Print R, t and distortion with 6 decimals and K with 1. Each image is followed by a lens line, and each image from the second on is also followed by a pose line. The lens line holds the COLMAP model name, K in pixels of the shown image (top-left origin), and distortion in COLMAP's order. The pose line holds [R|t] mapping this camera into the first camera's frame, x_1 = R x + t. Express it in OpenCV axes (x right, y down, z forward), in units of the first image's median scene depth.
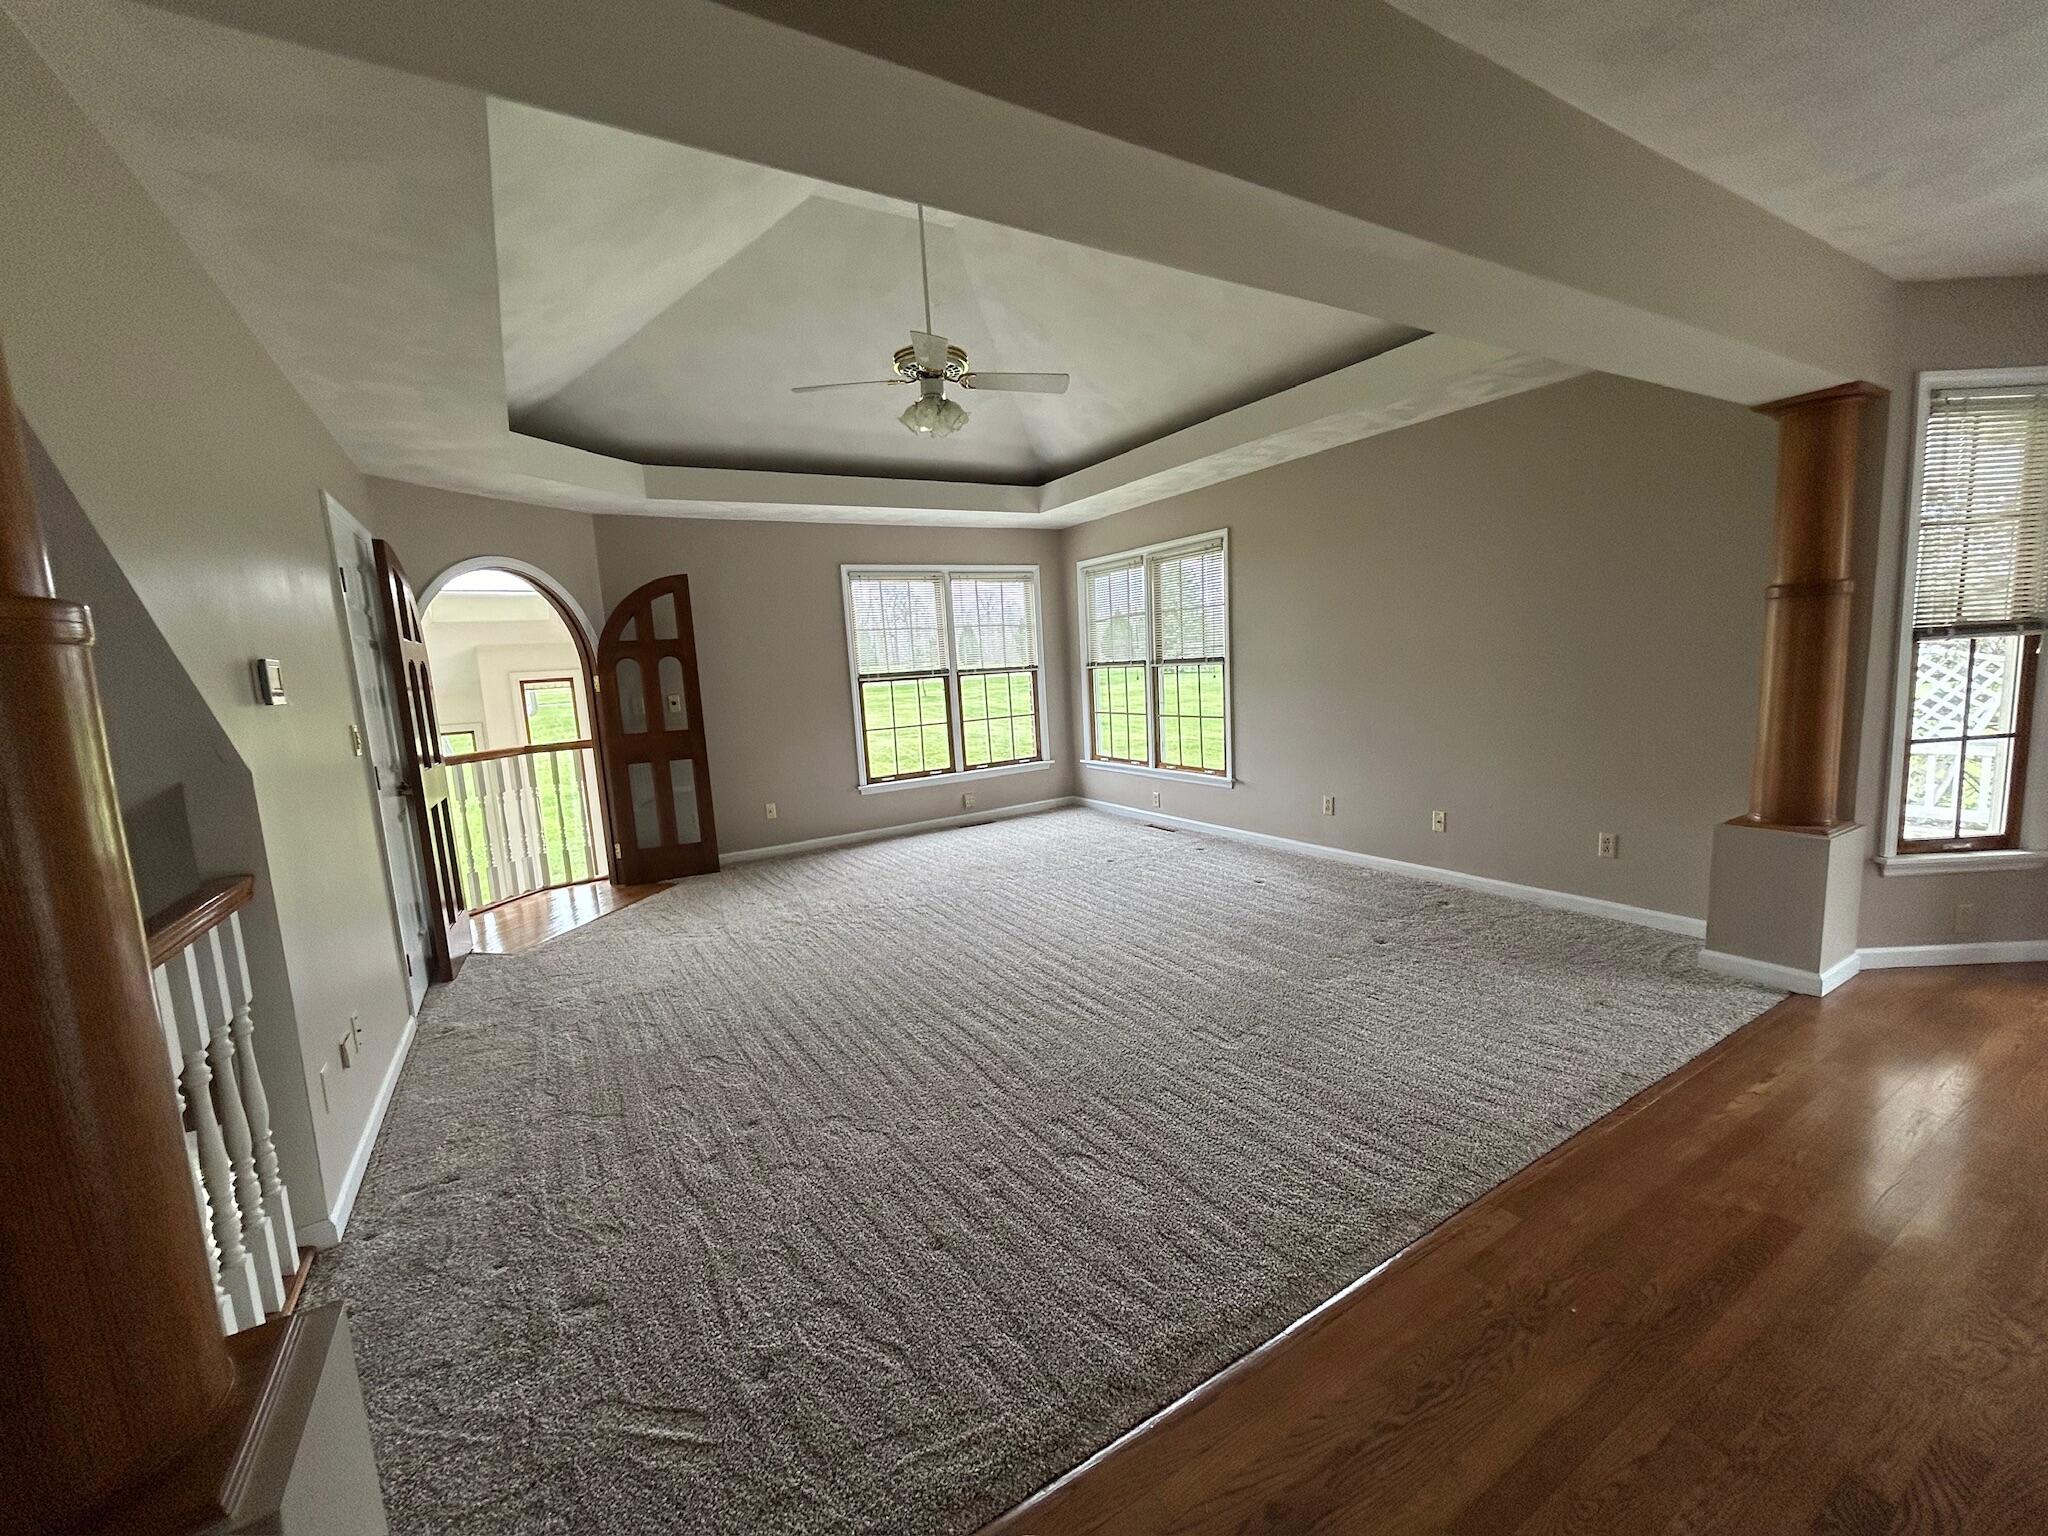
lens RADIAL K [[821.6, 0, 1026.8], [0, 821.6, 763.8], [0, 0, 1]] dist [-0.001446, 0.001134]
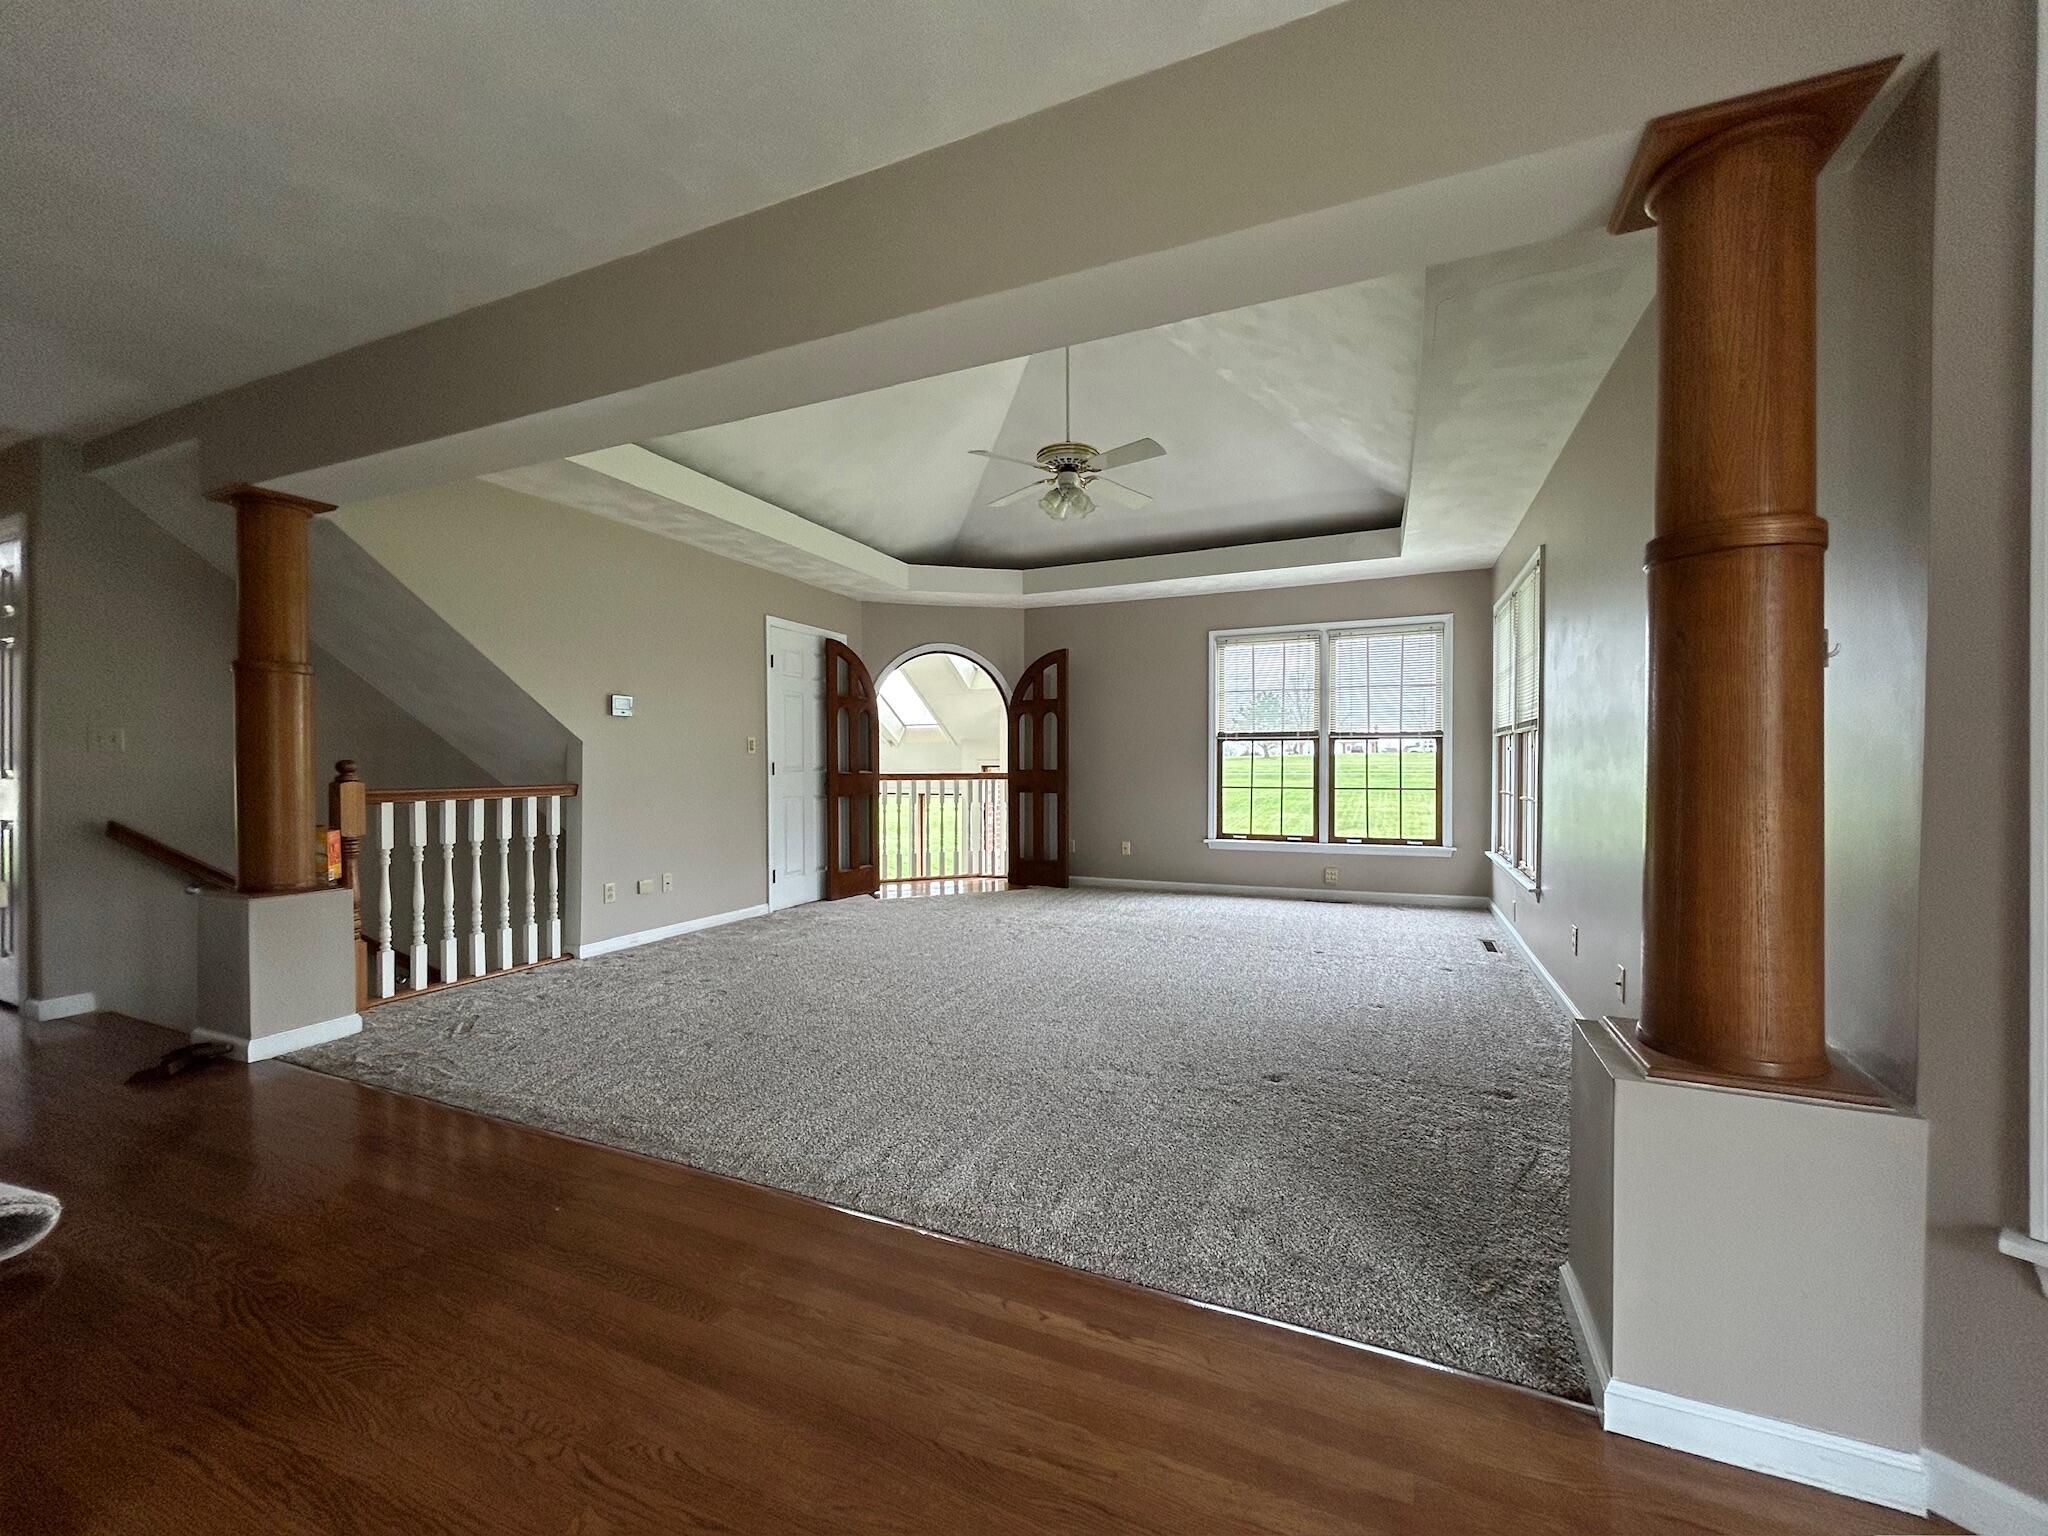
lens RADIAL K [[821.6, 0, 1021.9], [0, 821.6, 762.8], [0, 0, 1]] dist [-0.001446, 0.001134]
pose [[0.576456, 0.056055, -0.815203, 0.591181], [-0.132185, 0.990901, -0.025336, -0.013427], [0.806365, 0.122363, 0.578621, 0.227123]]
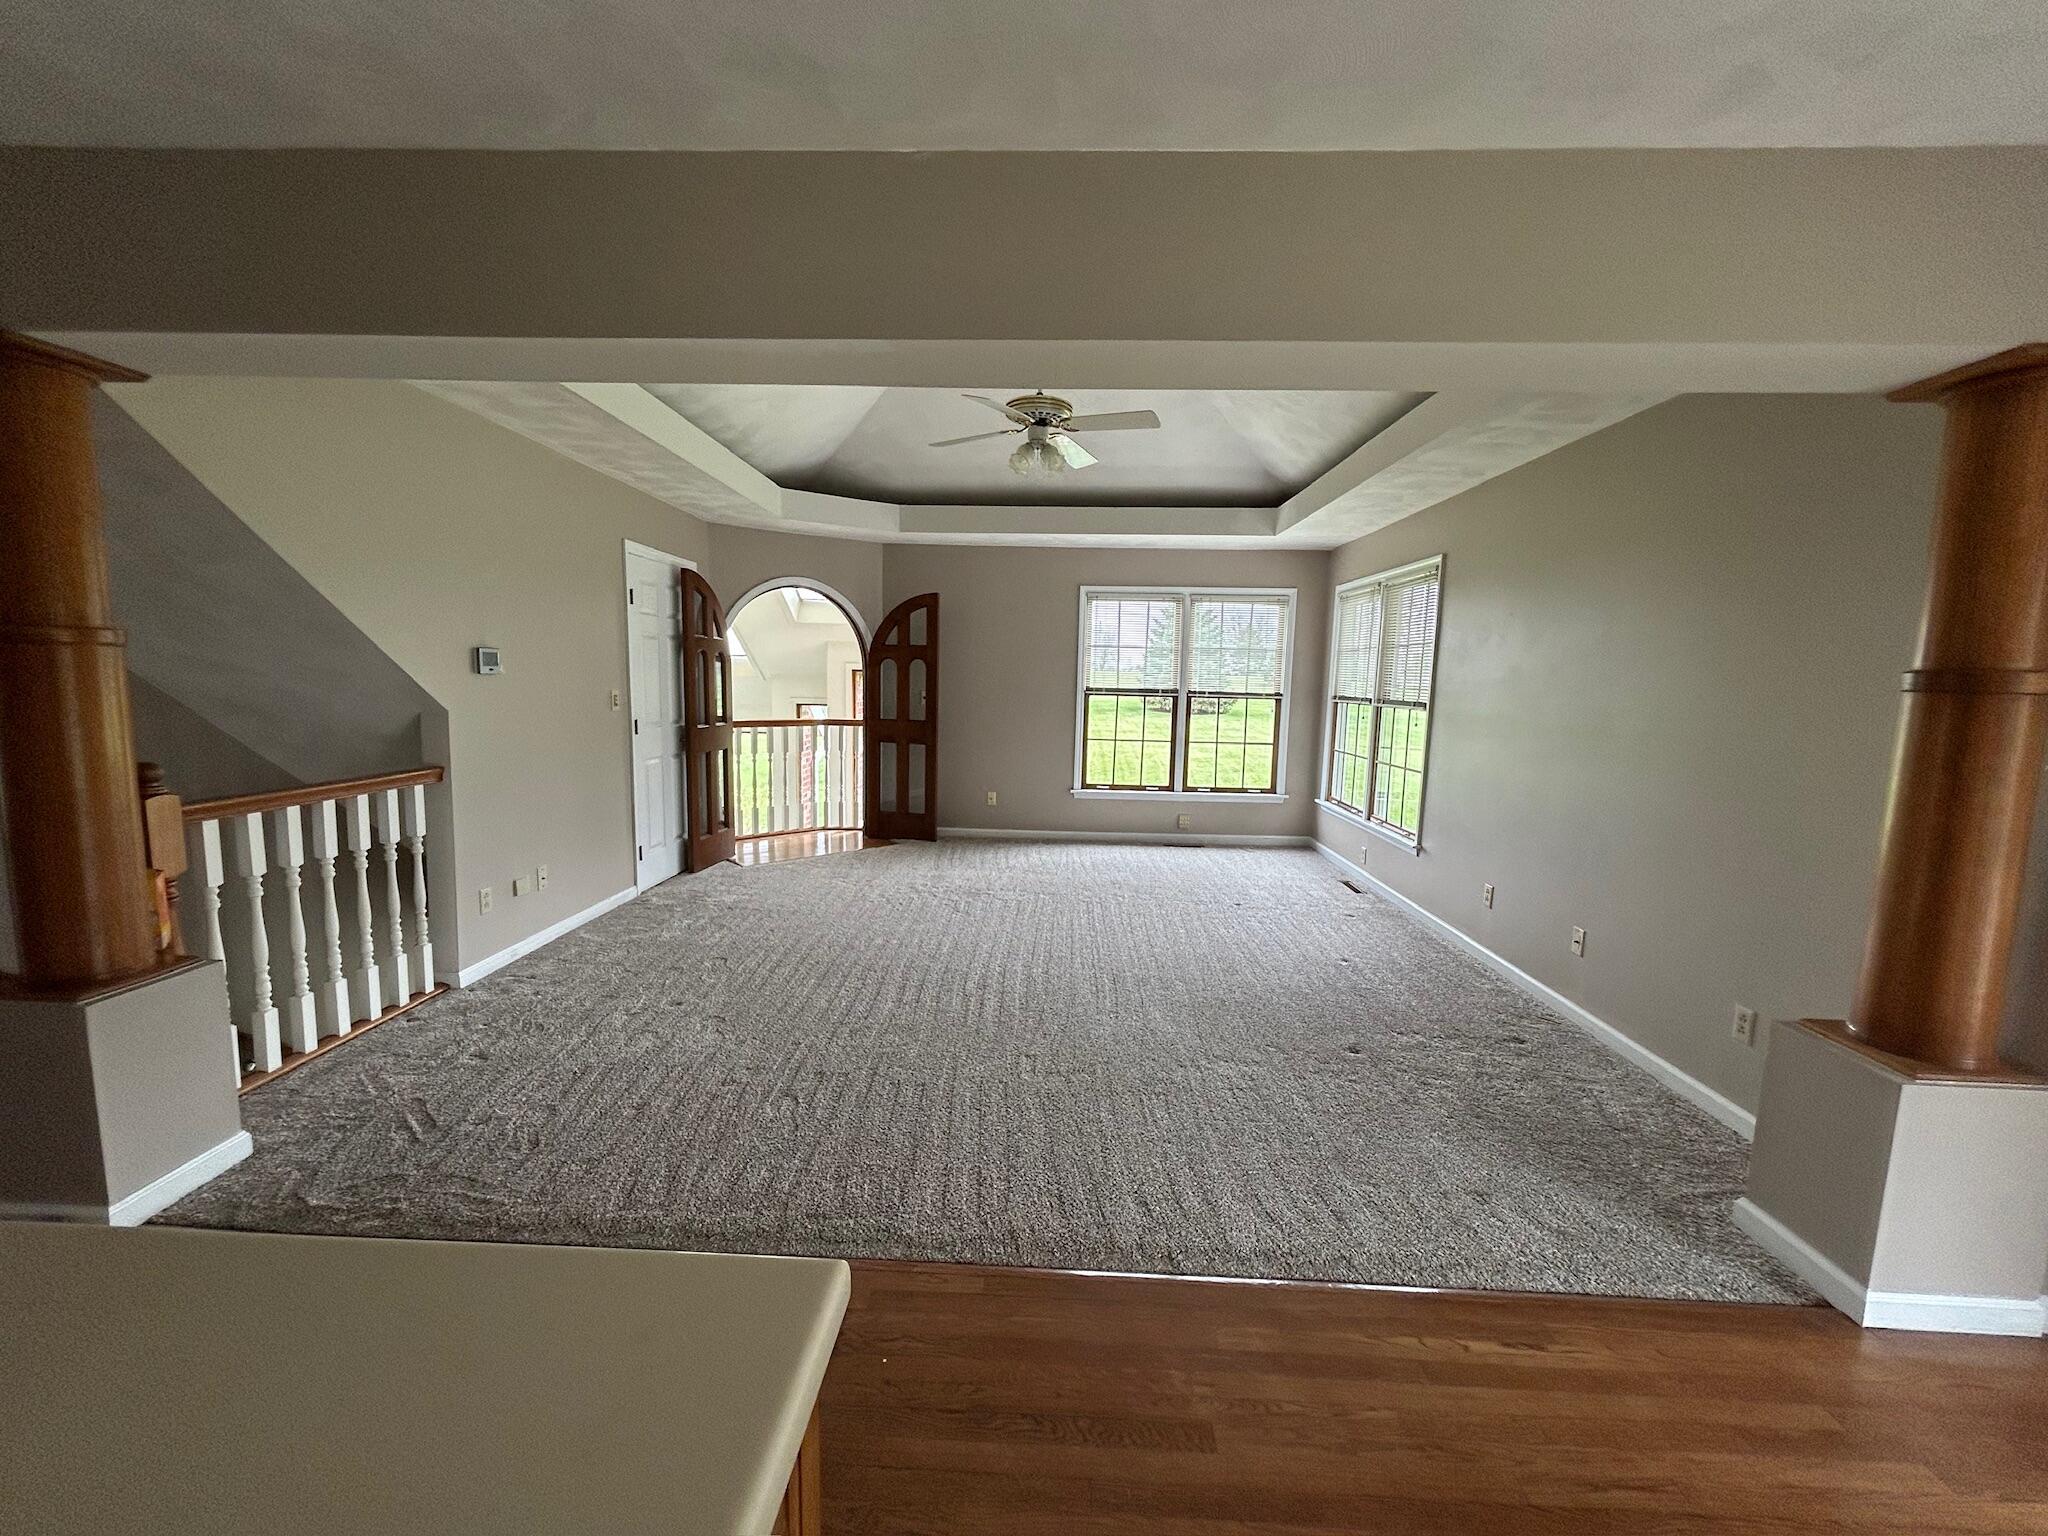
lens RADIAL K [[821.6, 0, 1023.9], [0, 821.6, 766.3], [0, 0, 1]] dist [-0.001446, 0.001134]
pose [[0.834505, 0.136690, -0.533776, 0.369977], [-0.139068, 0.989628, 0.036006, -0.038619], [0.533162, 0.044184, 0.844859, 0.056562]]
